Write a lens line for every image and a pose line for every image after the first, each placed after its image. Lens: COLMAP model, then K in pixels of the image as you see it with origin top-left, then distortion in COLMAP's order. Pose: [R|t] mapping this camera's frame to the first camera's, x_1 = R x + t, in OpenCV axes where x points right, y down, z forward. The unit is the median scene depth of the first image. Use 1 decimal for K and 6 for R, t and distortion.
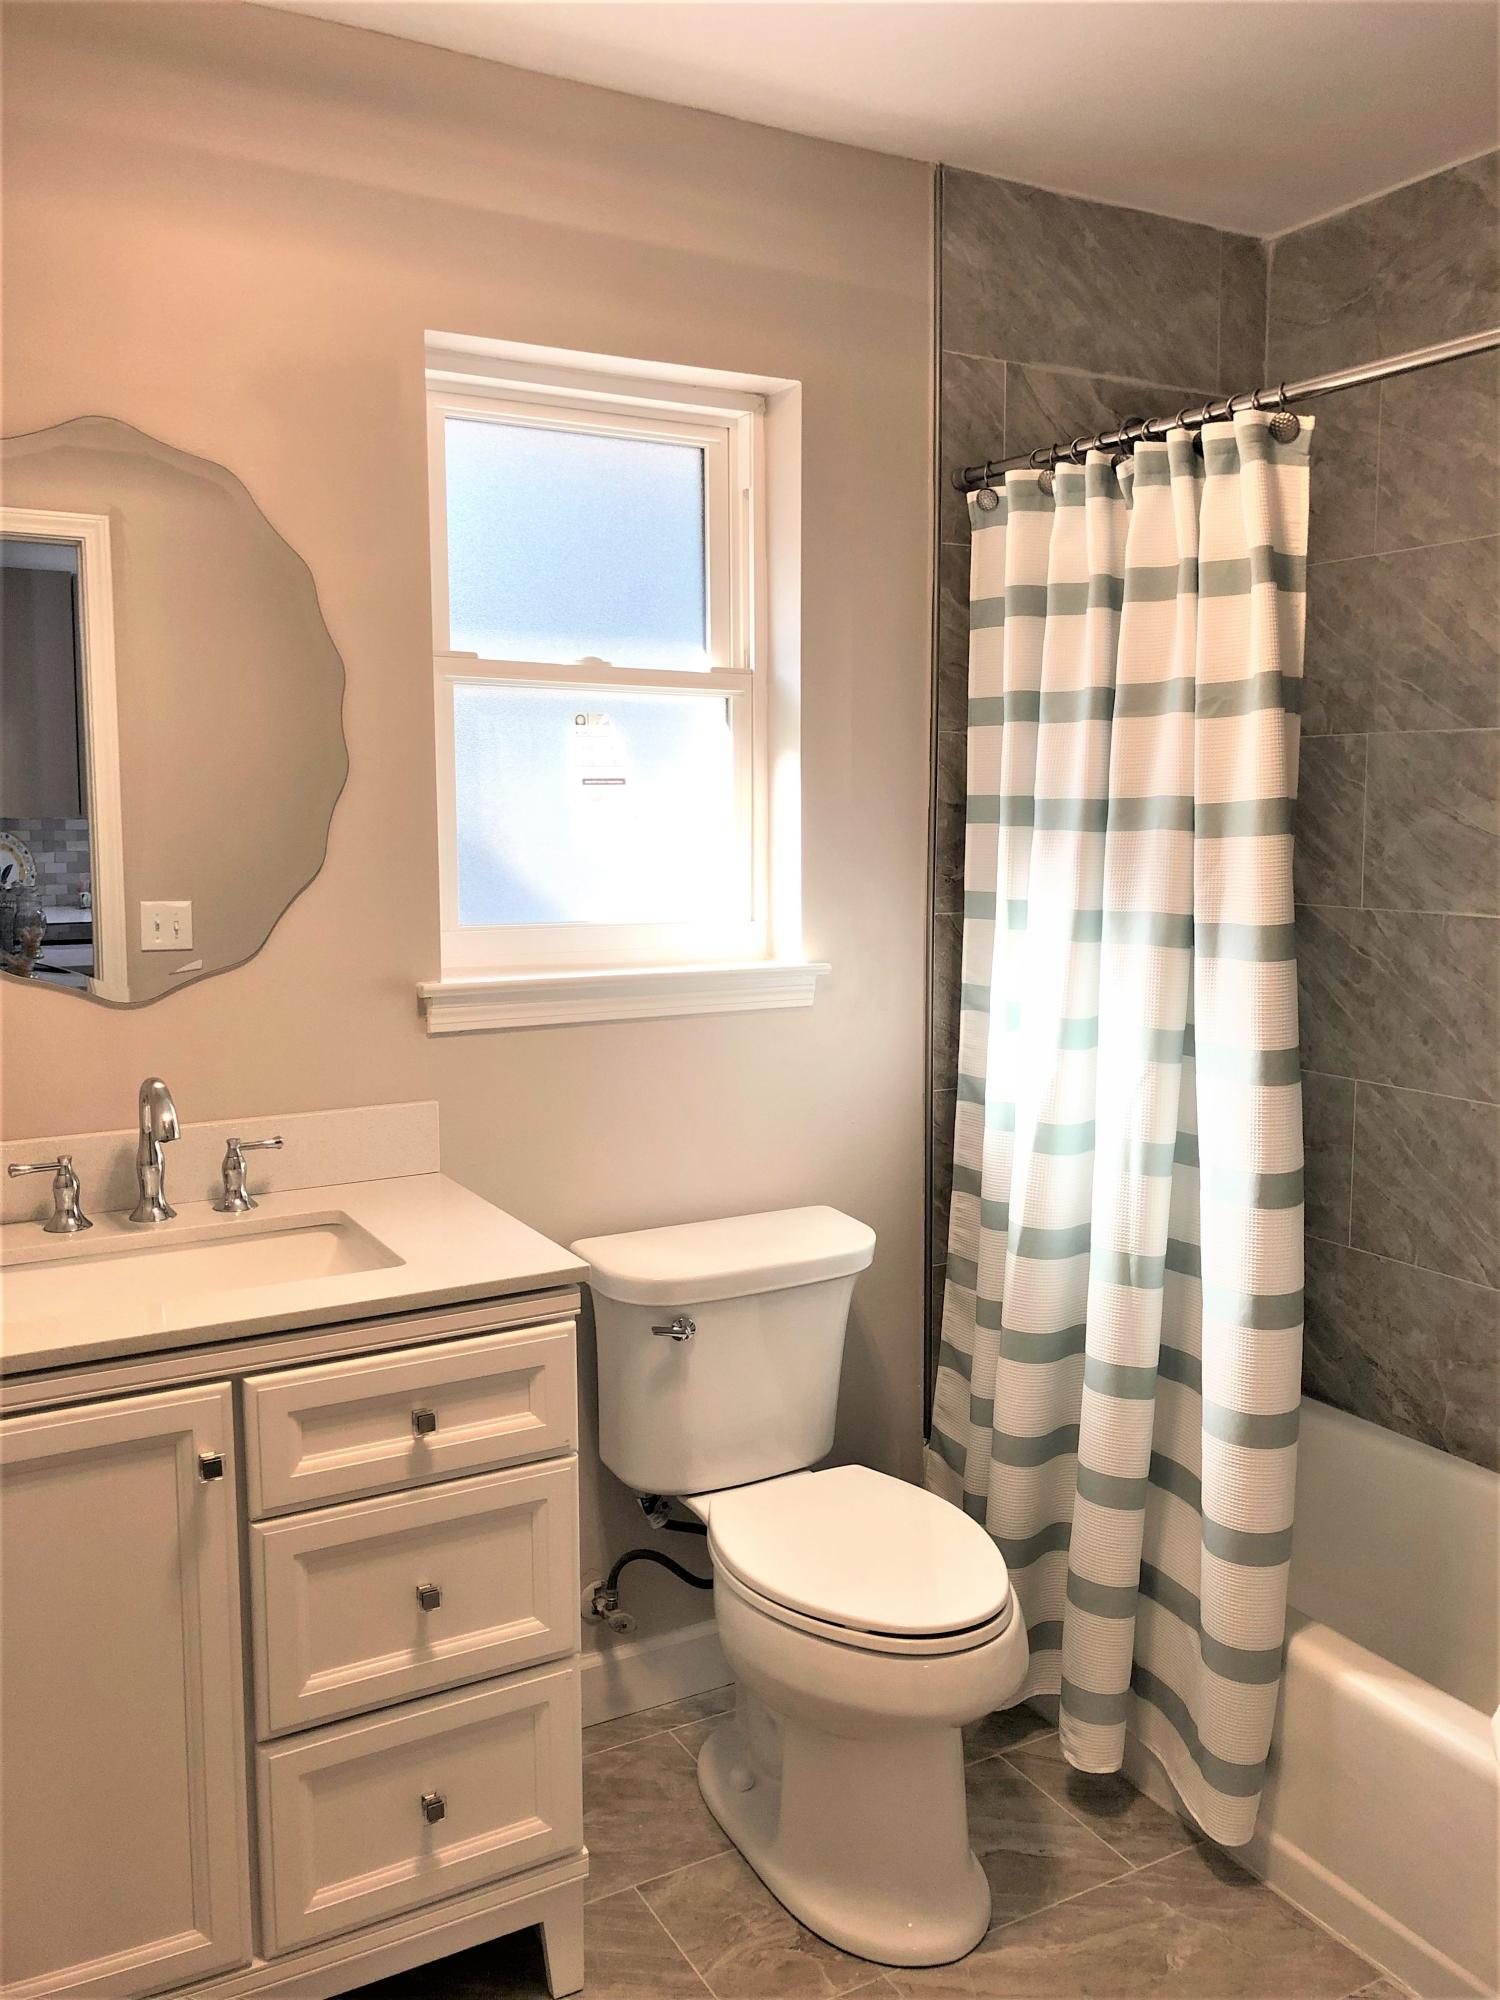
lens RADIAL K [[1634.4, 0, 747.8], [0, 1634.4, 990.6], [0, 0, 1]] dist [0.053387, -0.076902]
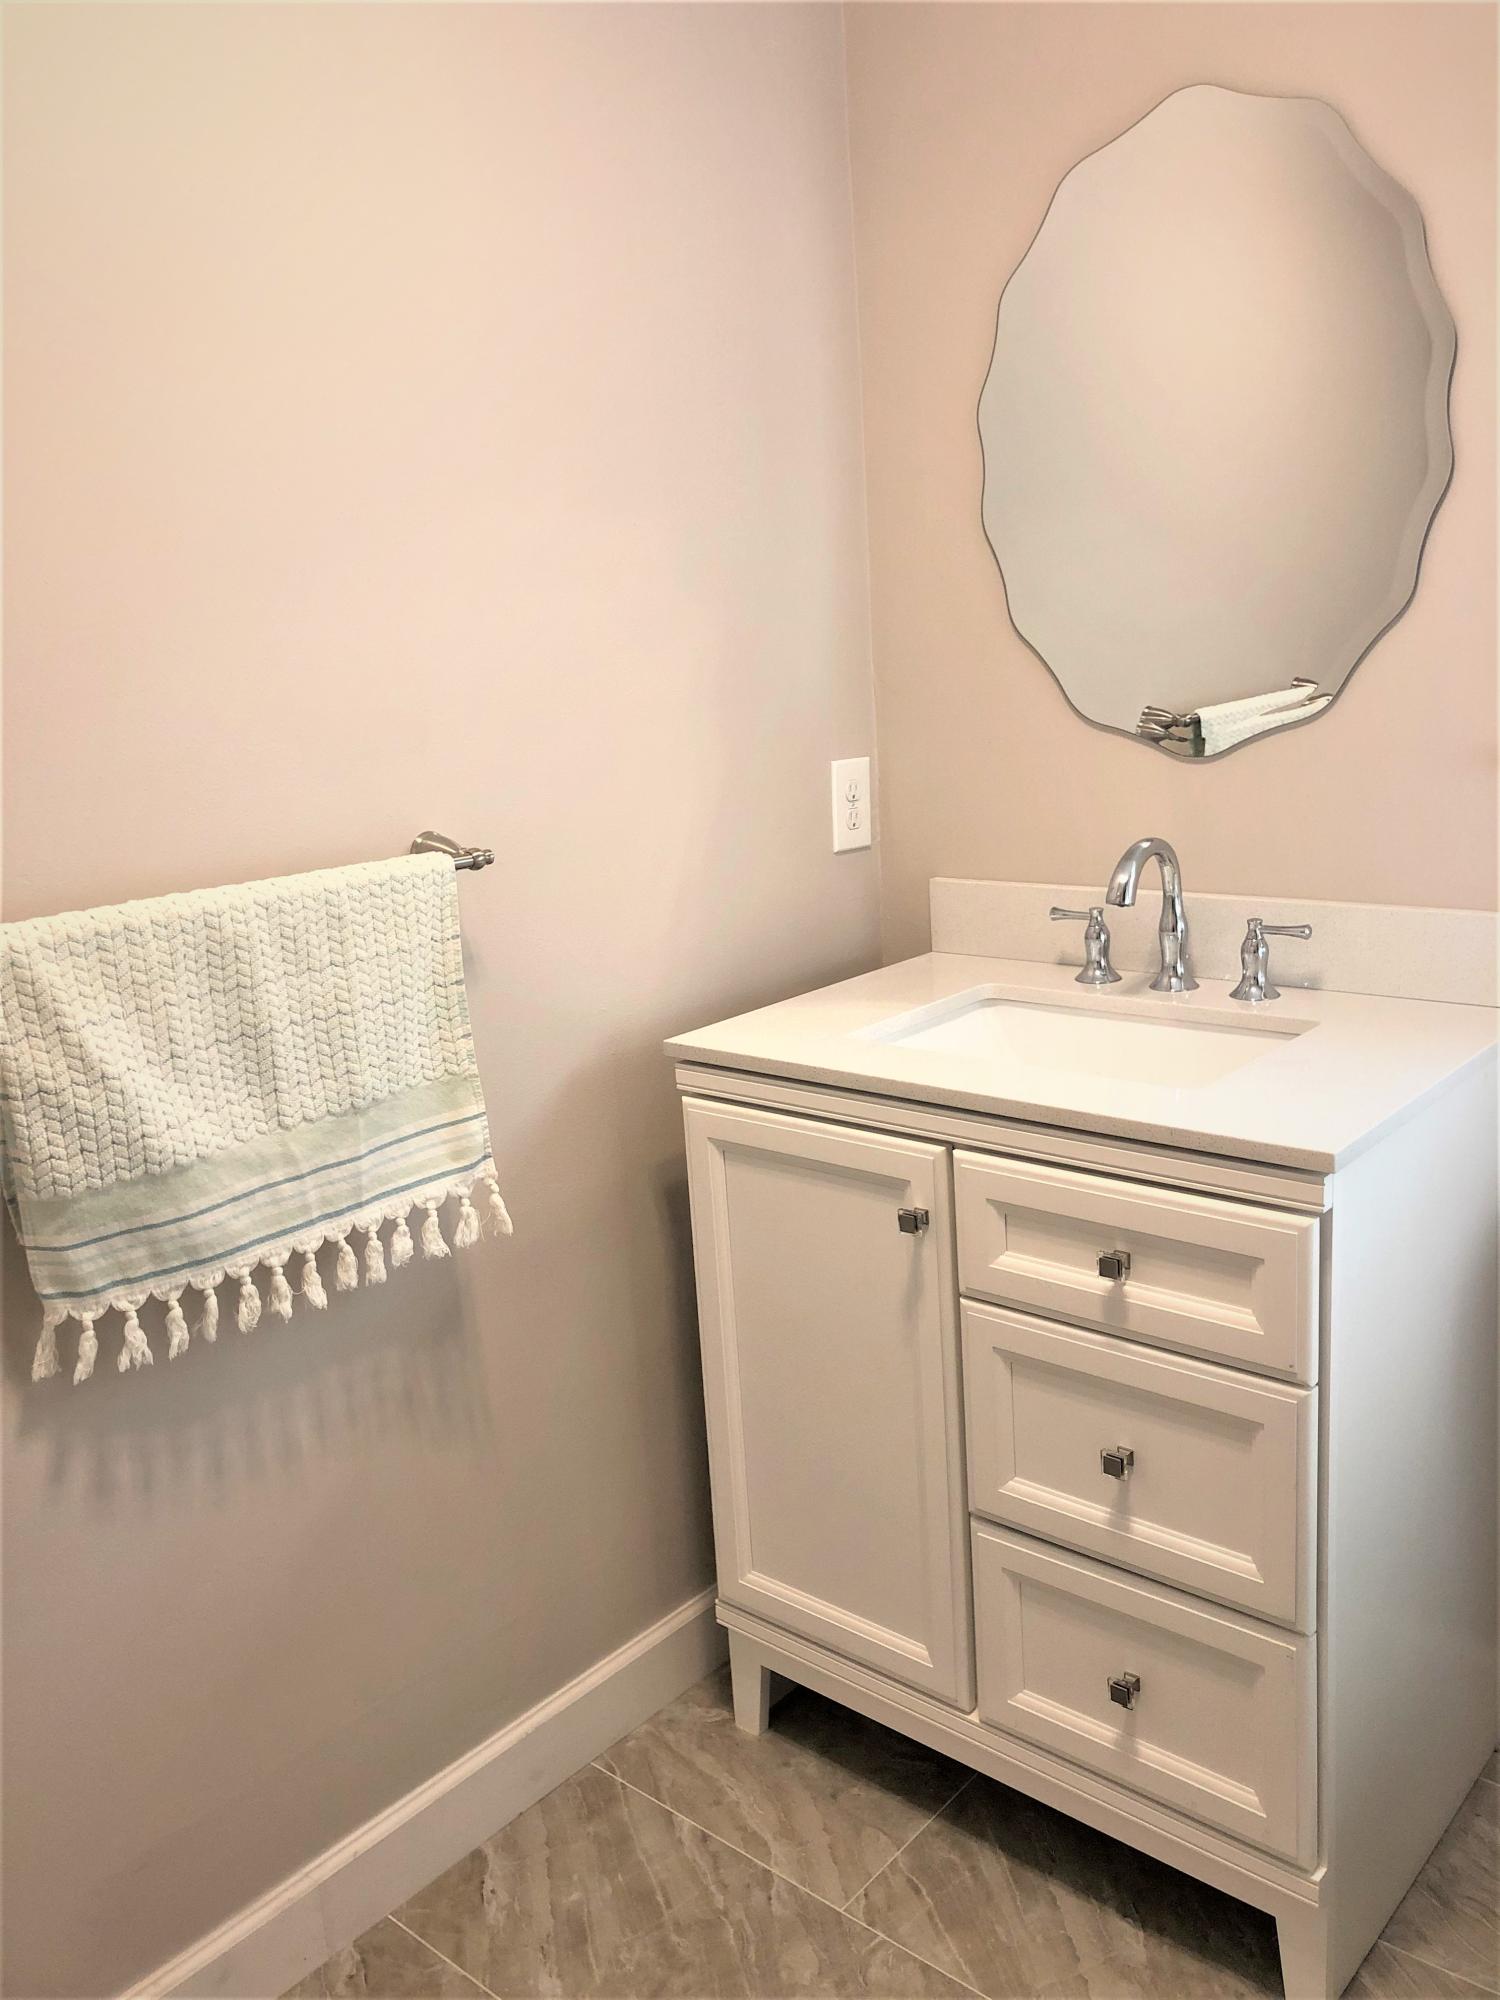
lens RADIAL K [[1634.4, 0, 753.7], [0, 1634.4, 1017.3], [0, 0, 1]] dist [0.053387, -0.076902]
pose [[0.343222, 0.200861, -0.917526, 0.428291], [-0.047179, 0.979320, 0.196740, -0.018442], [0.938068, -0.024238, 0.345601, 0.467129]]
